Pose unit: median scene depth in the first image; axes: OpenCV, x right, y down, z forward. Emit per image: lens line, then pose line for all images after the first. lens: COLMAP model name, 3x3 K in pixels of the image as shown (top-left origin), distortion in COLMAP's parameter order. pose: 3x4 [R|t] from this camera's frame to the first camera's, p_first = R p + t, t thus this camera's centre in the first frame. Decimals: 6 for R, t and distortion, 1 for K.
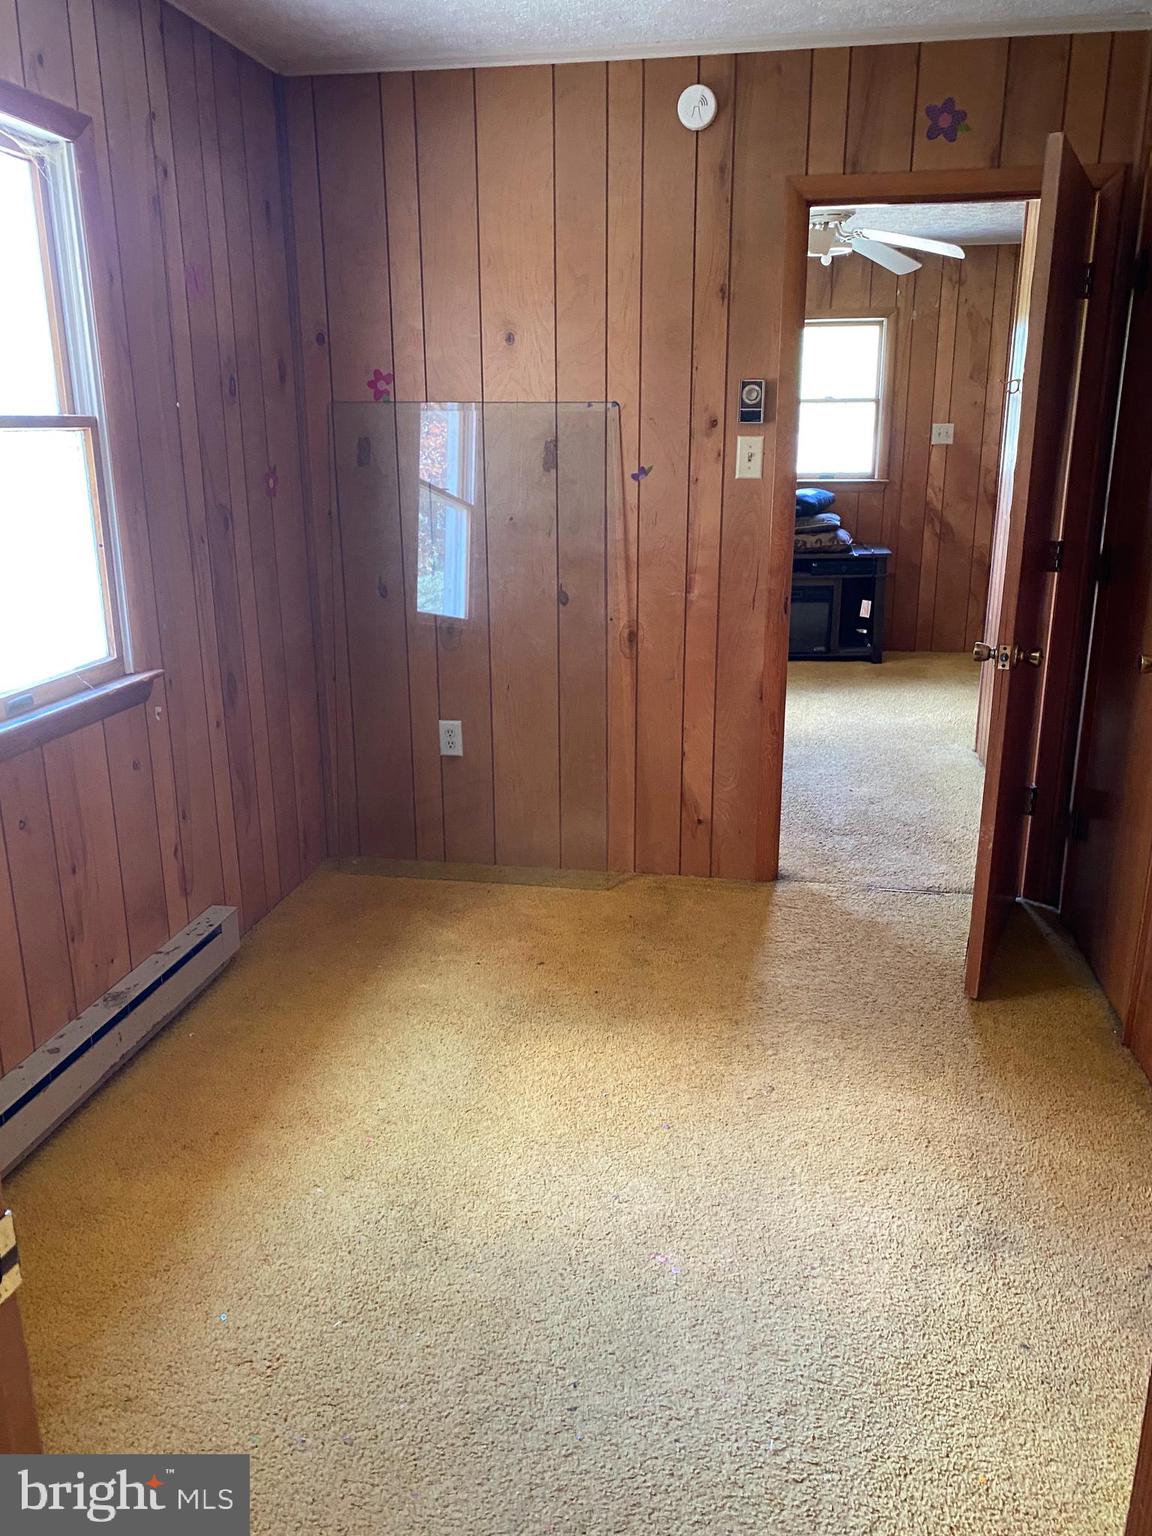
lens RADIAL K [[1170.4, 0, 581.7], [0, 1170.4, 774.8], [0, 0, 1]] dist [0.026978, -0.034516]
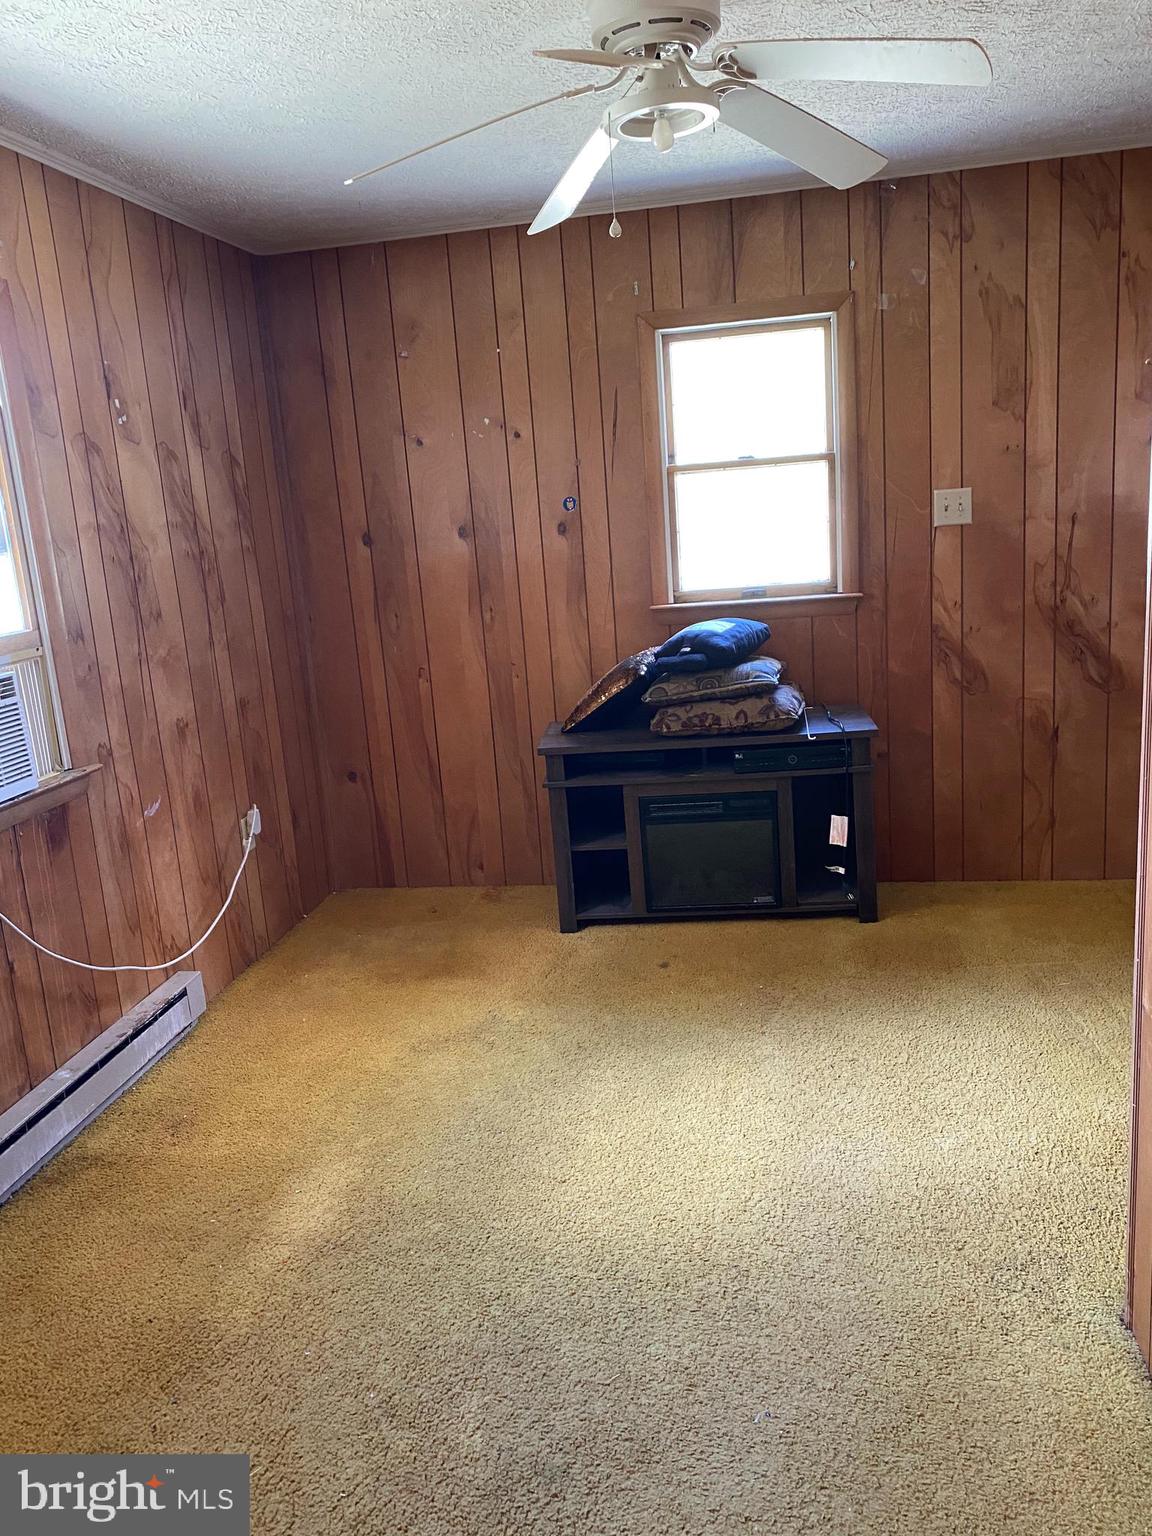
lens RADIAL K [[1170.4, 0, 571.1], [0, 1170.4, 758.2], [0, 0, 1]] dist [0.026978, -0.034516]
pose [[0.997958, -0.062440, -0.013428, 0.126208], [0.061210, 0.995074, -0.077986, -0.138613], [0.018231, 0.077005, 0.996864, 0.448645]]
